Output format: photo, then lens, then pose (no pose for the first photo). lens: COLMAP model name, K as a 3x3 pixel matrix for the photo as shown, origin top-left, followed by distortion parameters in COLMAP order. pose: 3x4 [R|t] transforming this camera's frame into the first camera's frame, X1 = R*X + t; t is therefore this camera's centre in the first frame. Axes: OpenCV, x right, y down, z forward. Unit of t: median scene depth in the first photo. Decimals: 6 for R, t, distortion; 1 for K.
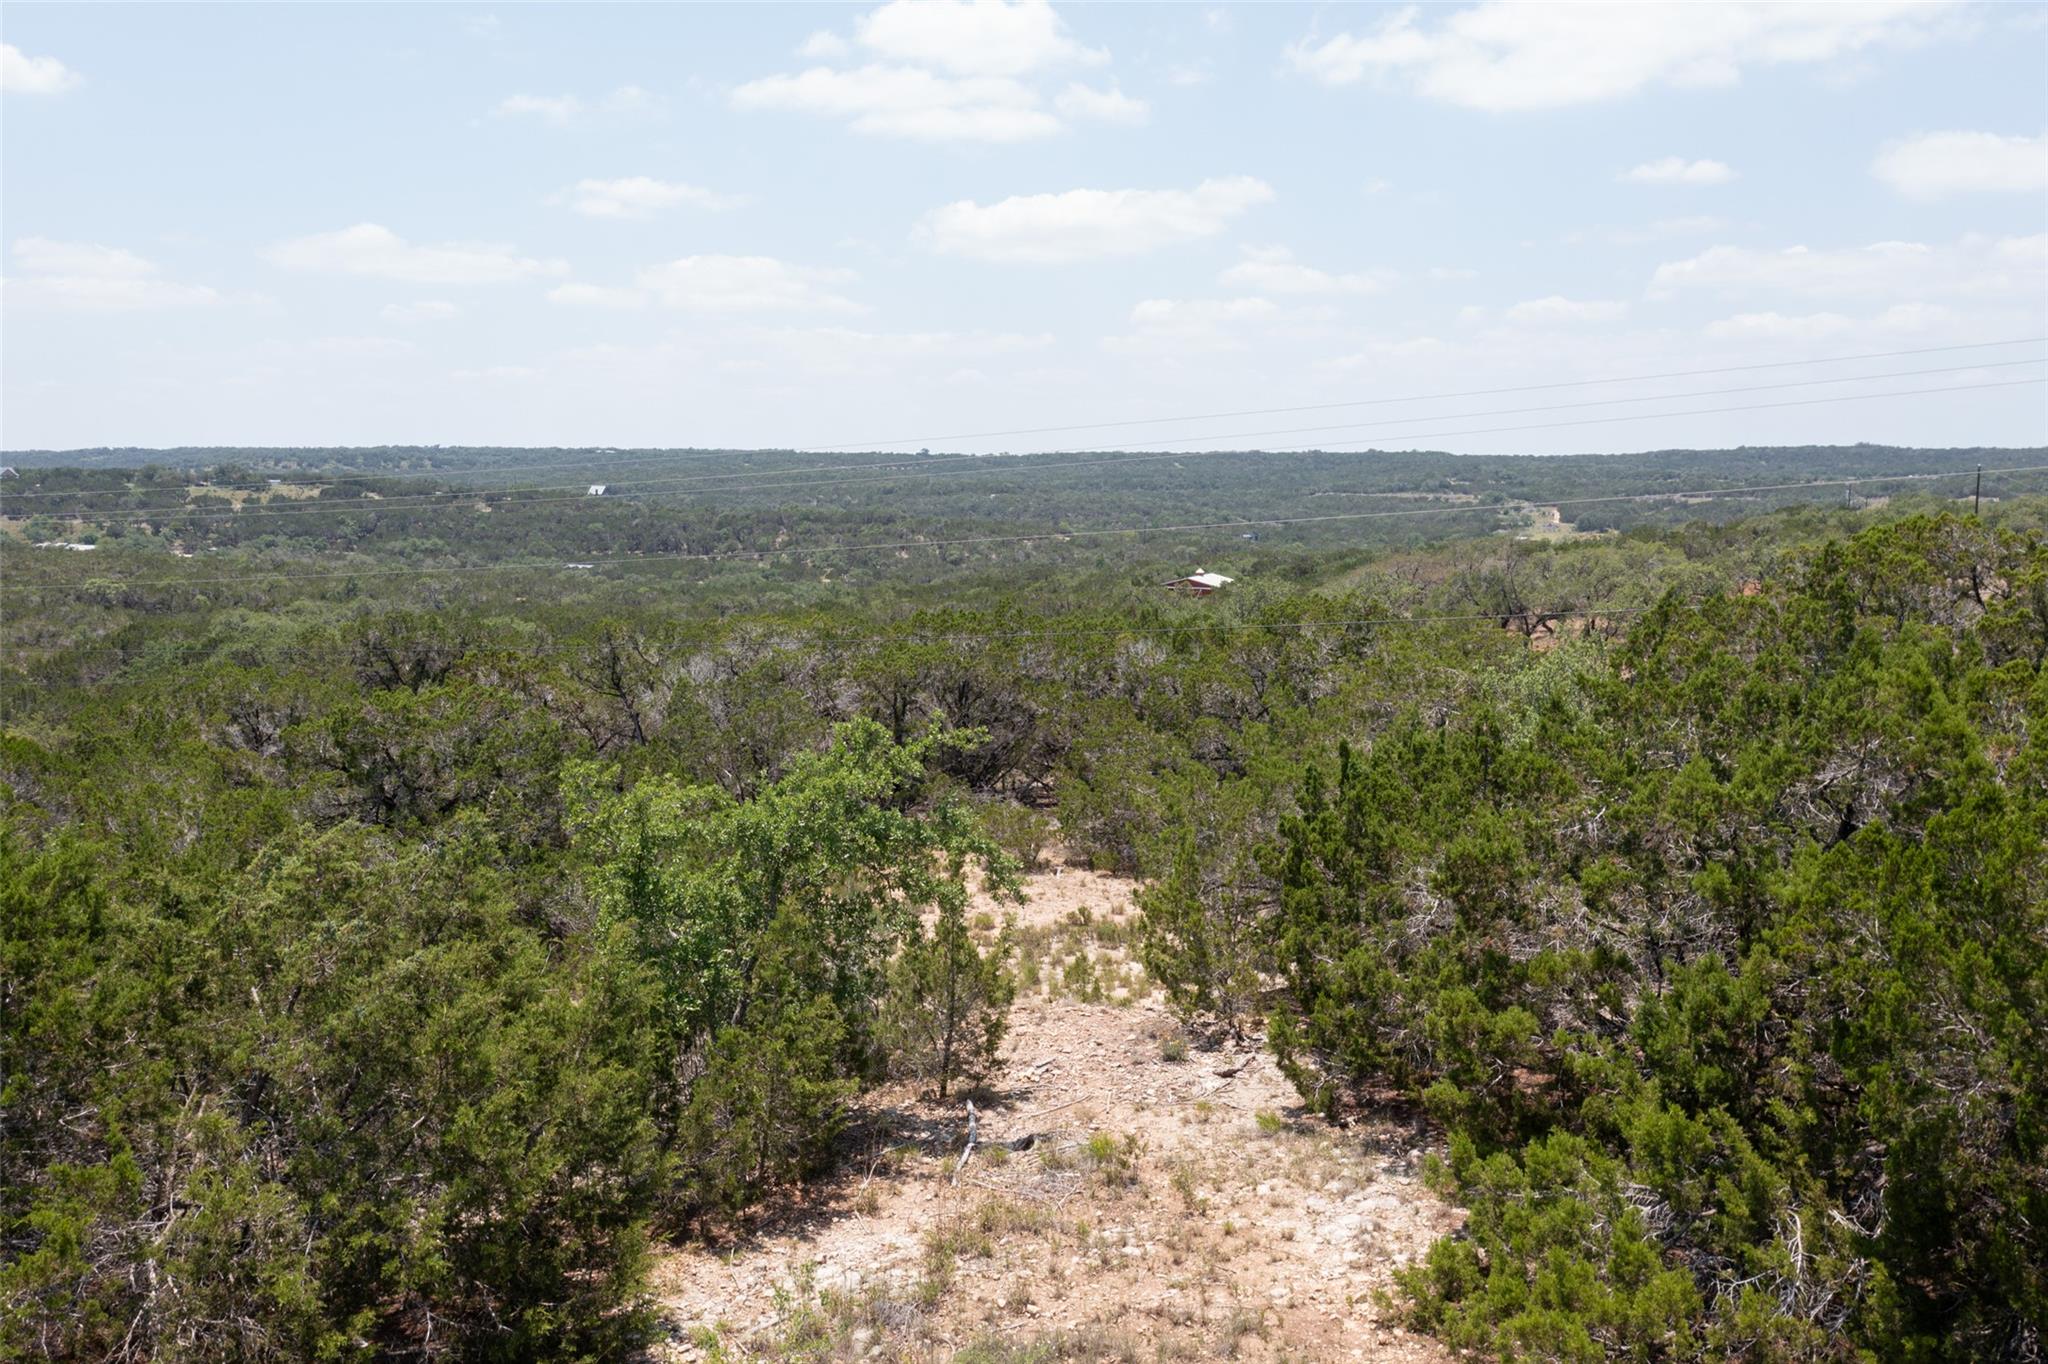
lens RADIAL K [[1609.1, 0, 1023.6], [0, 1609.1, 687.4], [0, 0, 1]] dist [-0.002395, 0.006909]
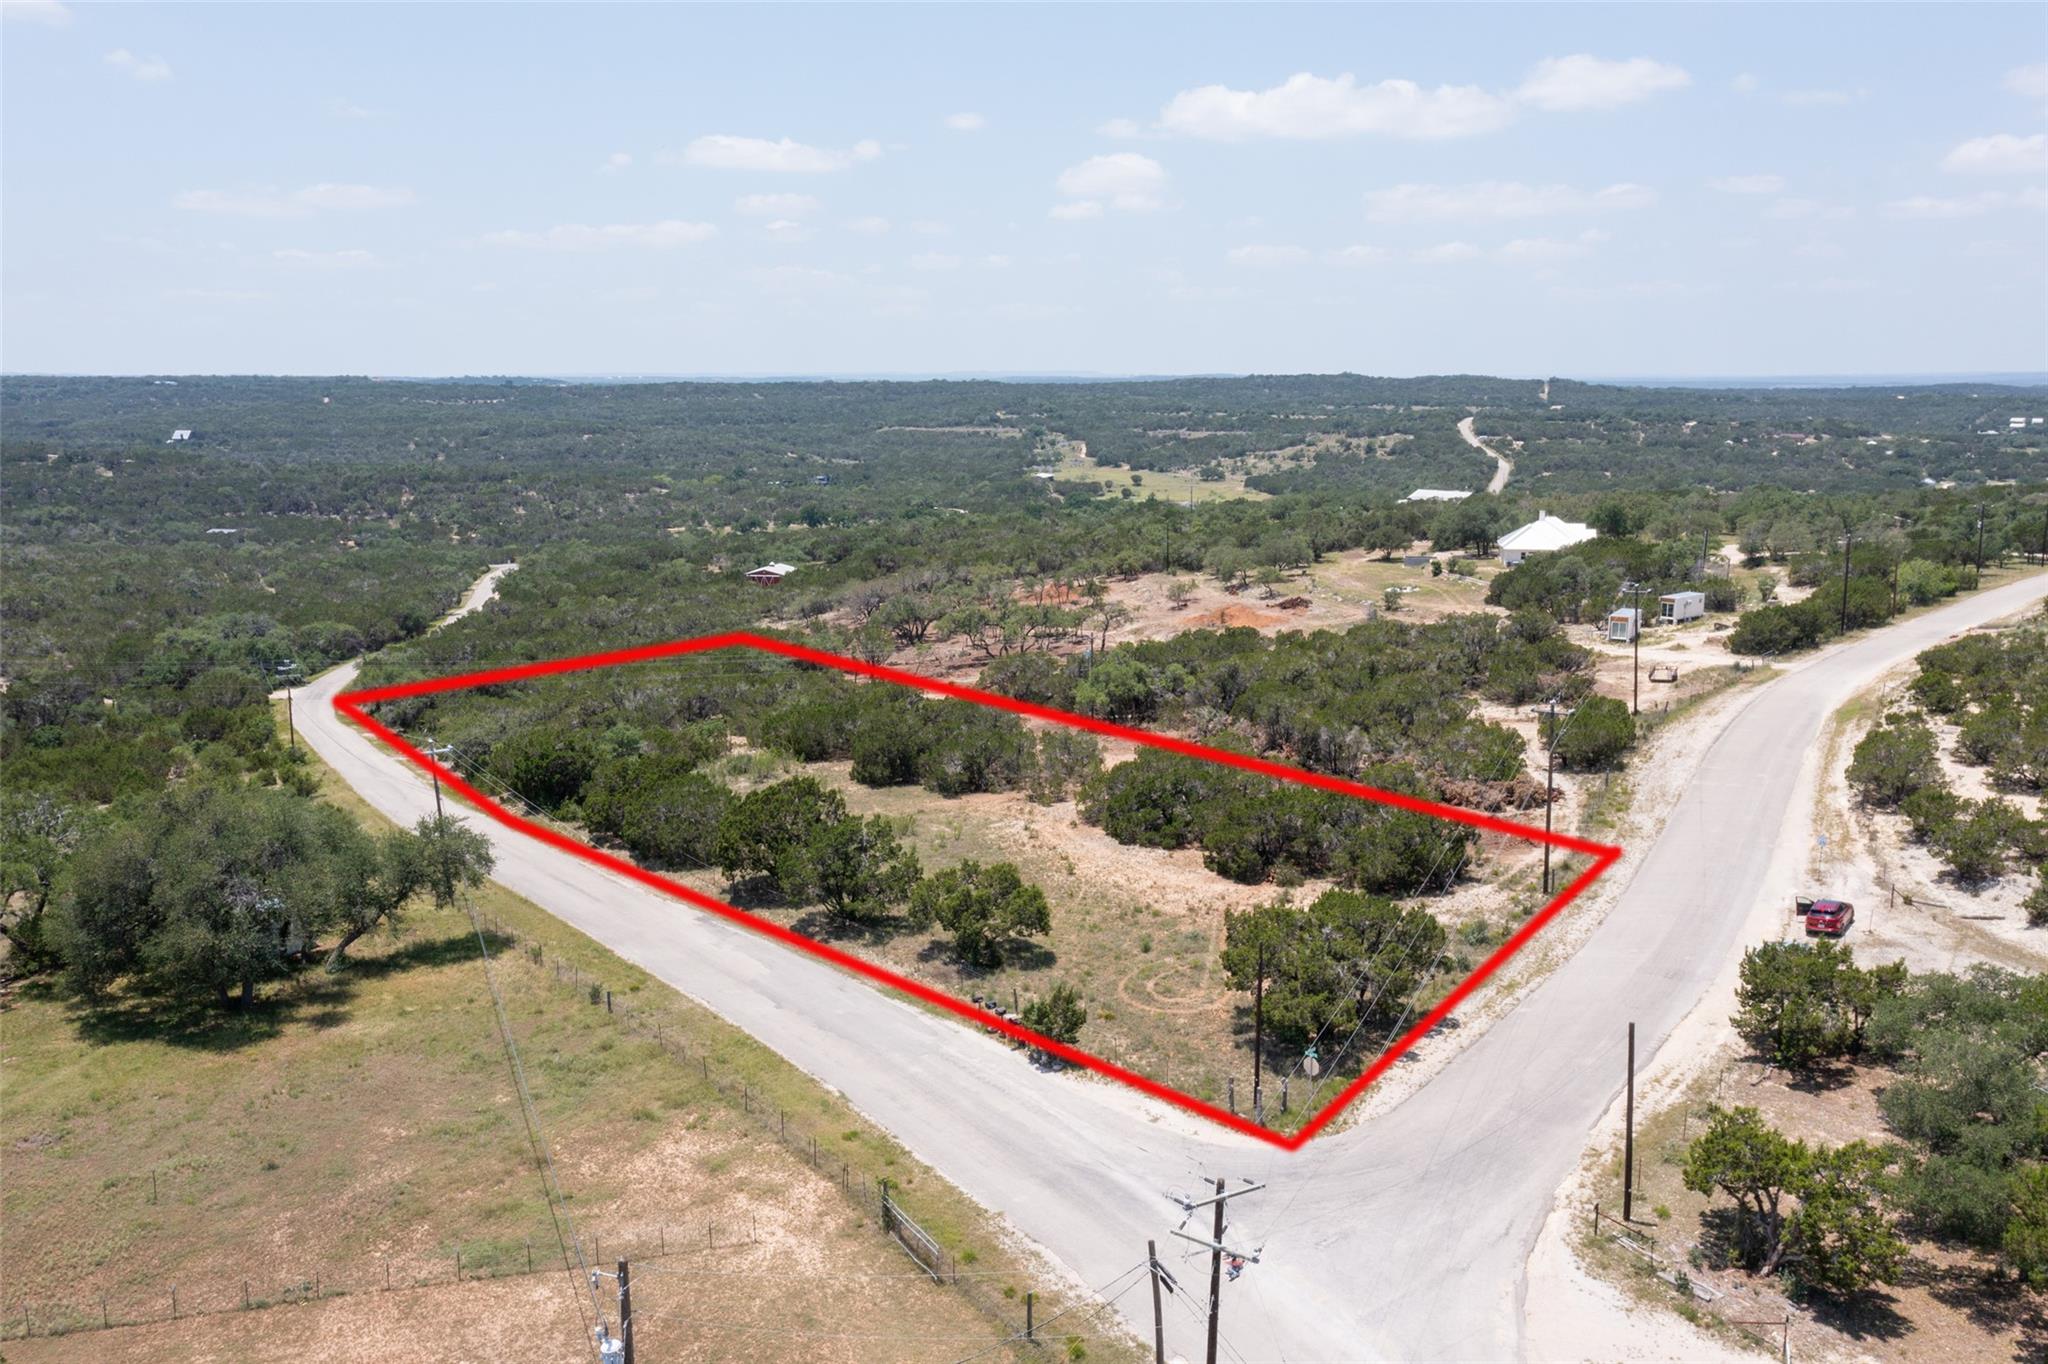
lens RADIAL K [[1609.1, 0, 1009.2], [0, 1609.1, 675.7], [0, 0, 1]] dist [-0.002395, 0.006909]
pose [[0.969717, -0.048021, 0.239462, -0.010278], [0.035333, 0.997749, 0.057003, -0.010841], [-0.241661, -0.046816, 0.969231, -0.127432]]
